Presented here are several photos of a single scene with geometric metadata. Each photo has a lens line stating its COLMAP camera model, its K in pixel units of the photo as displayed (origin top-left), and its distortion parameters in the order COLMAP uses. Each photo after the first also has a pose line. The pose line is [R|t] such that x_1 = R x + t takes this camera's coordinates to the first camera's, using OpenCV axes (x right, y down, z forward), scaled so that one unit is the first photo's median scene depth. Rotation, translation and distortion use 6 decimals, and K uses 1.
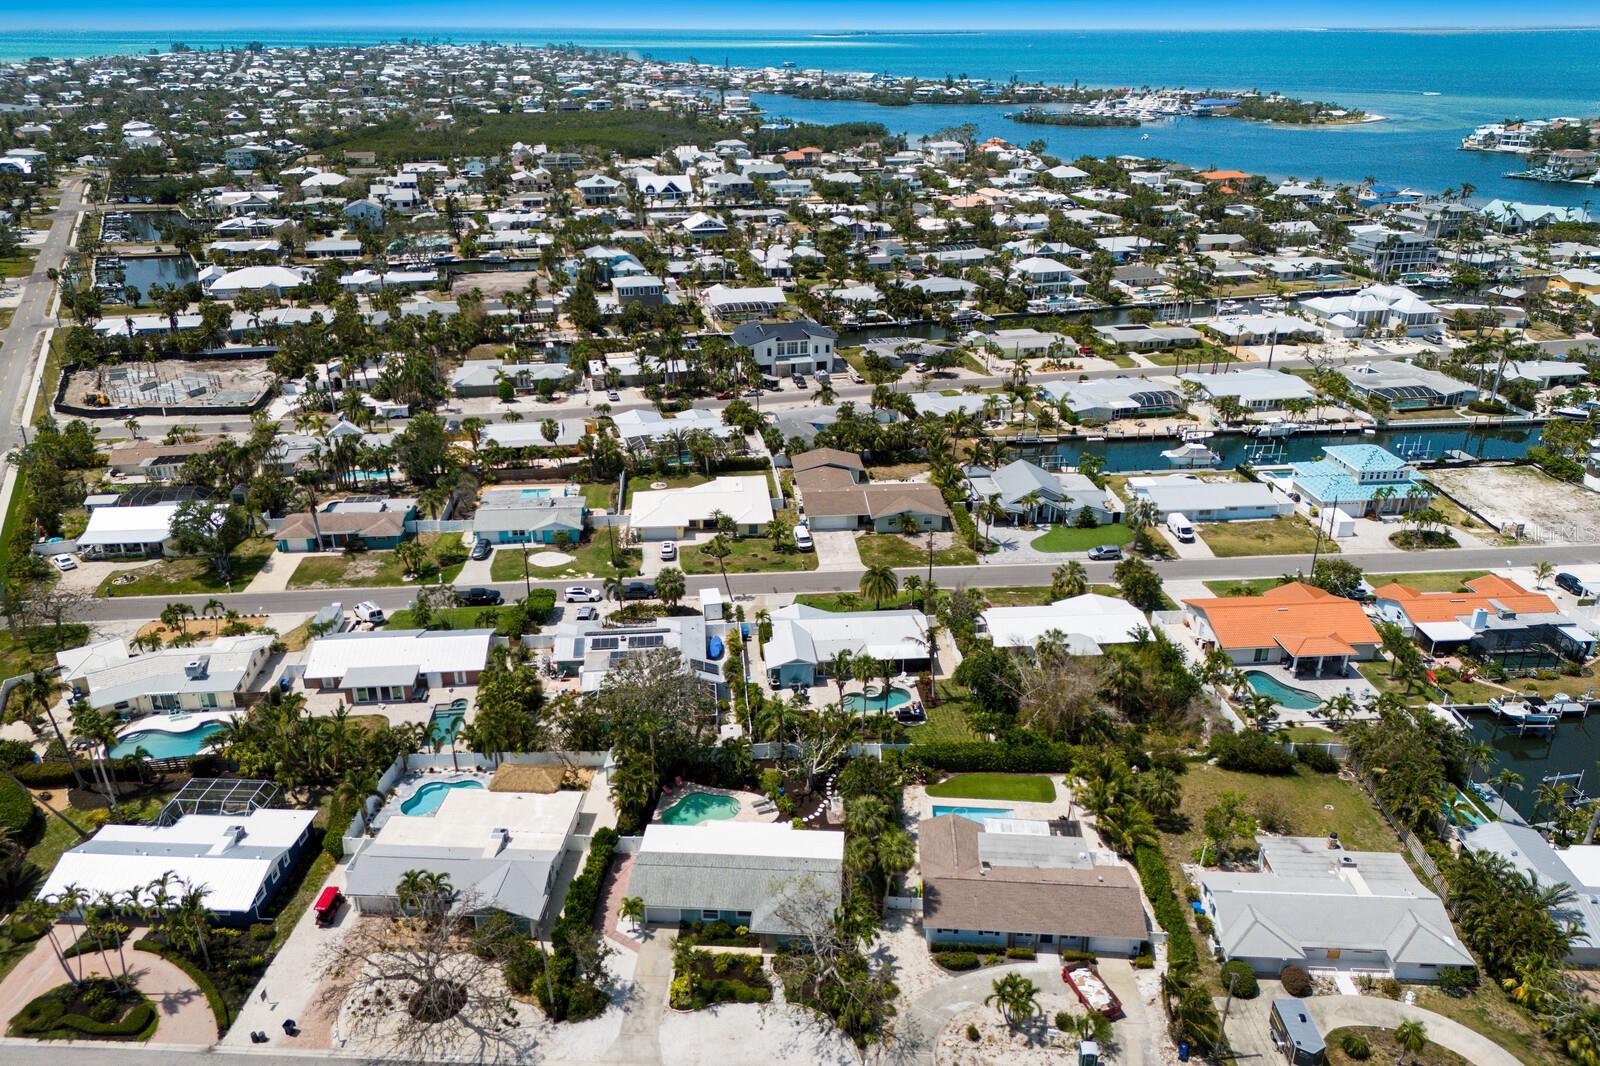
lens RADIAL K [[1136.2, 0, 800.0], [0, 1136.2, 533.0], [0, 0, 1]] dist [0.085704, -0.091330]
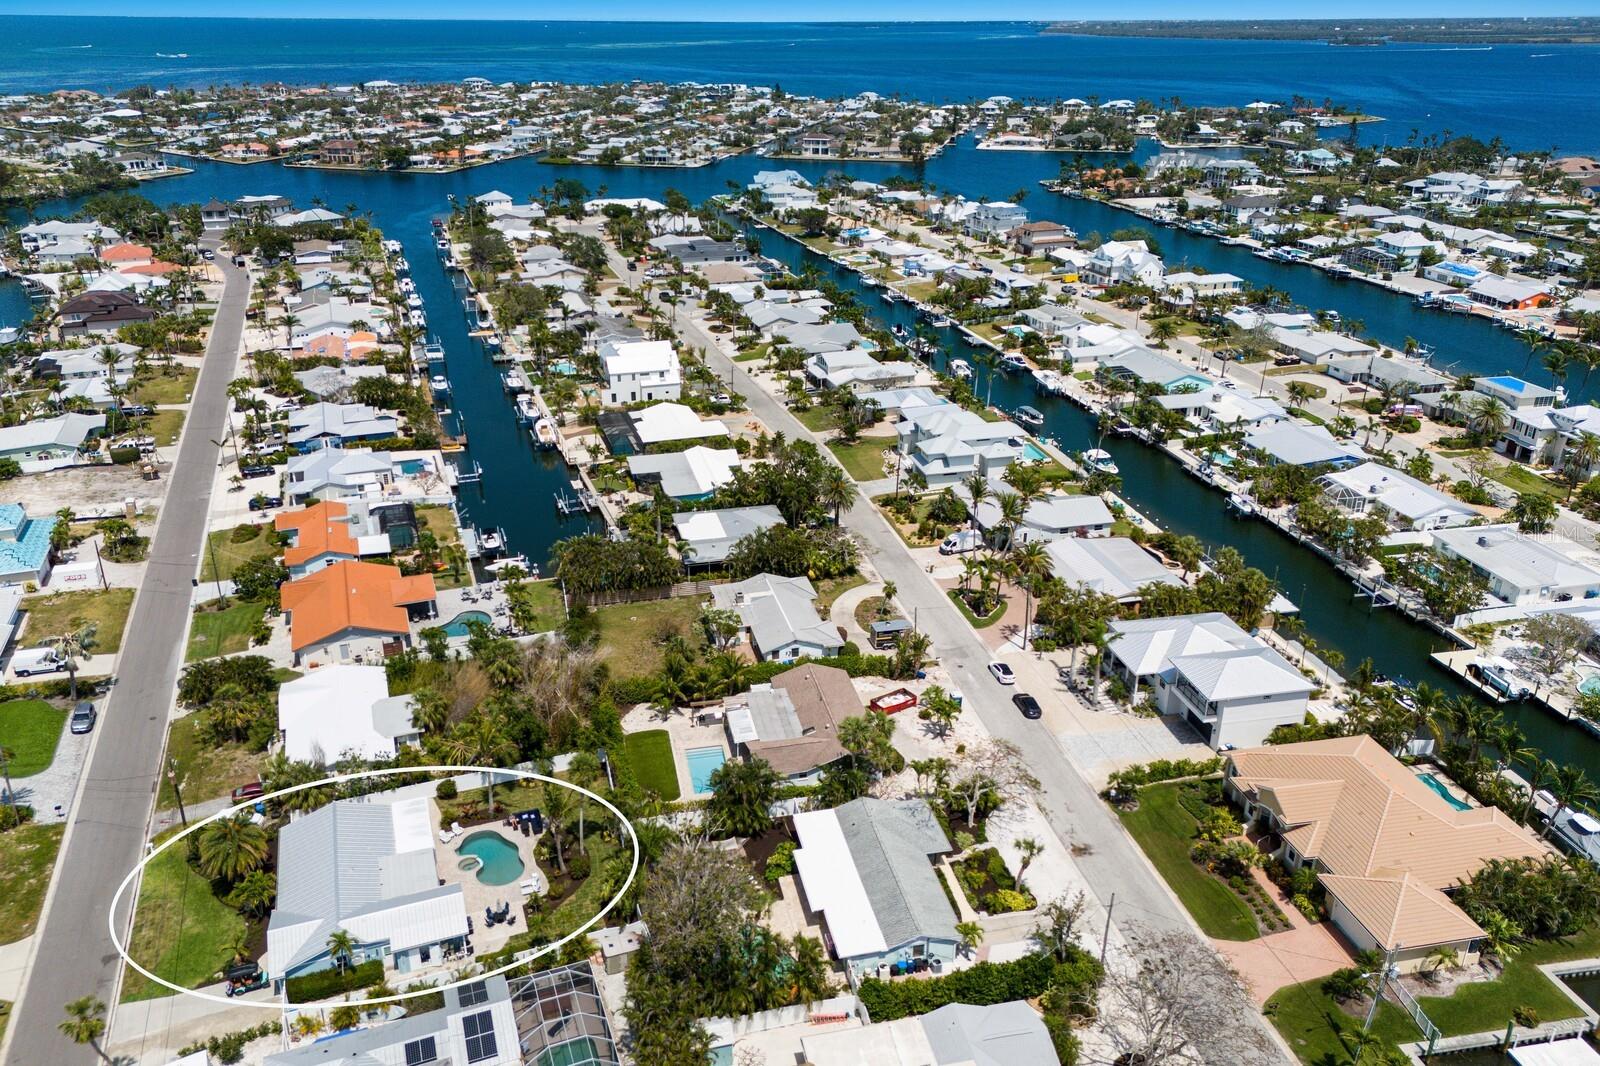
lens RADIAL K [[1136.2, 0, 800.0], [0, 1136.2, 533.0], [0, 0, 1]] dist [0.085704, -0.091330]
pose [[-0.236221, -0.399191, 0.885915, -0.294206], [0.387884, 0.797191, 0.462637, -0.155371], [-0.890924, 0.452917, -0.033473, 0.354802]]
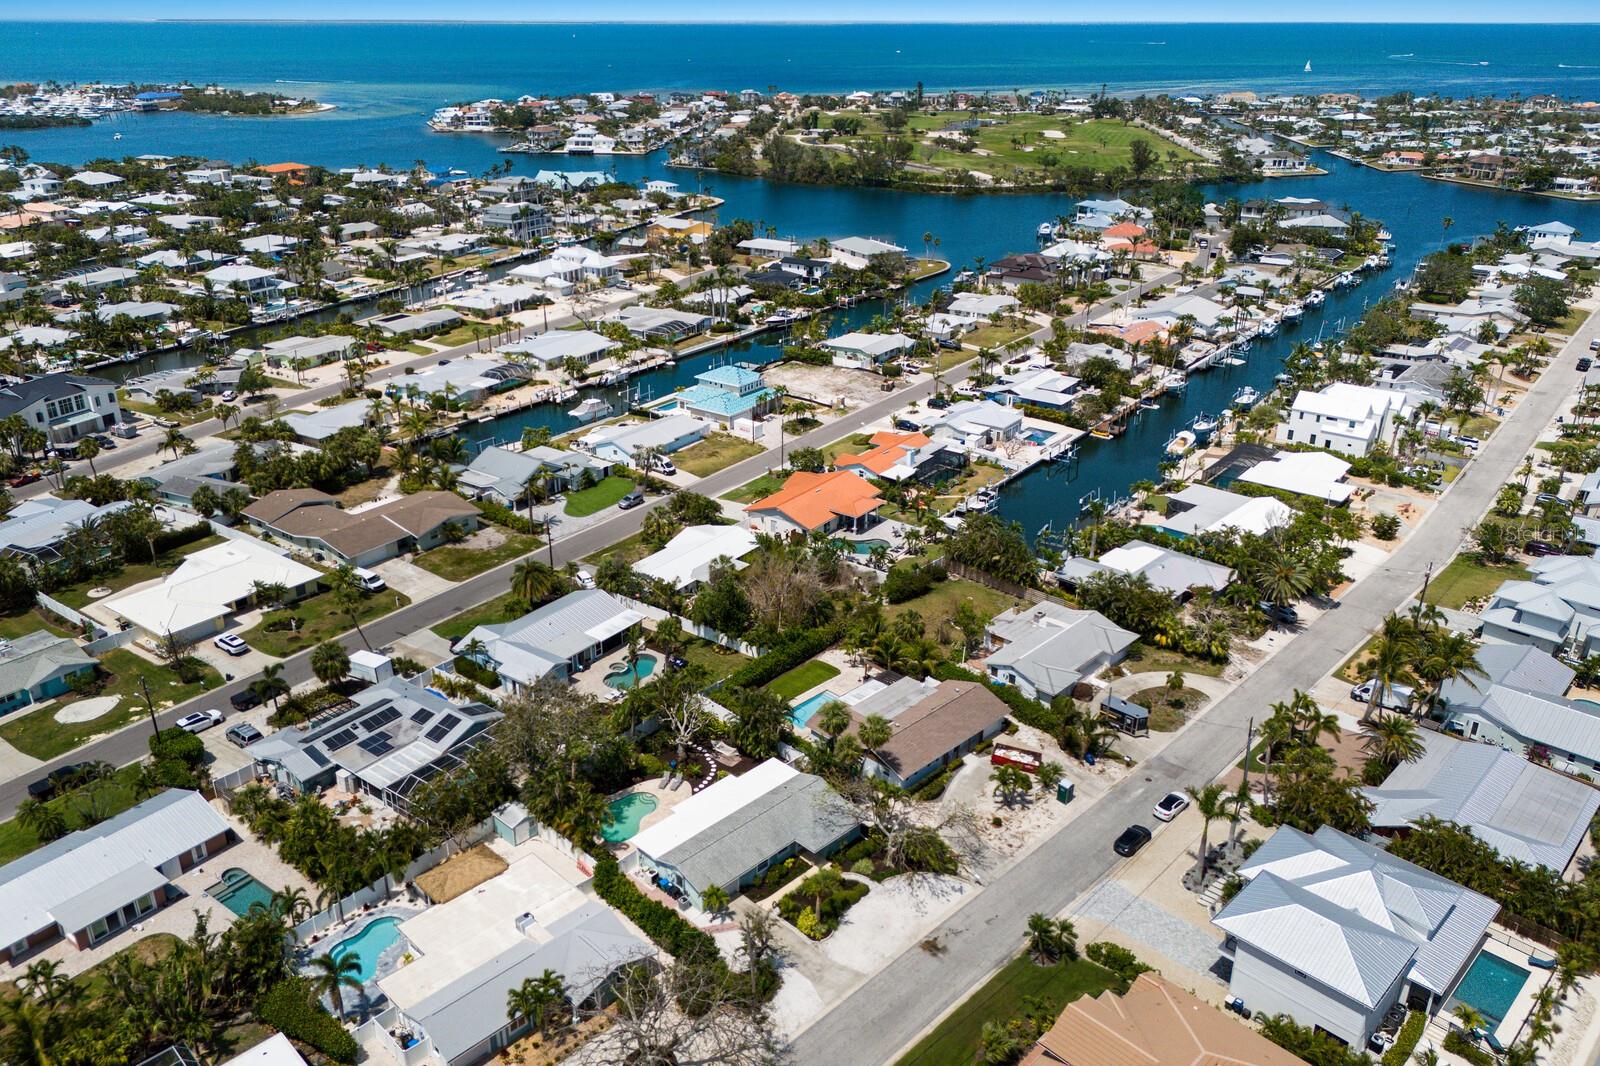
lens RADIAL K [[1136.2, 0, 800.0], [0, 1136.2, 533.0], [0, 0, 1]] dist [0.085704, -0.091330]
pose [[0.670097, -0.301264, 0.678387, -0.240454], [0.296404, 0.946507, 0.127551, -0.028337], [-0.680525, 0.115605, 0.723548, 0.065675]]
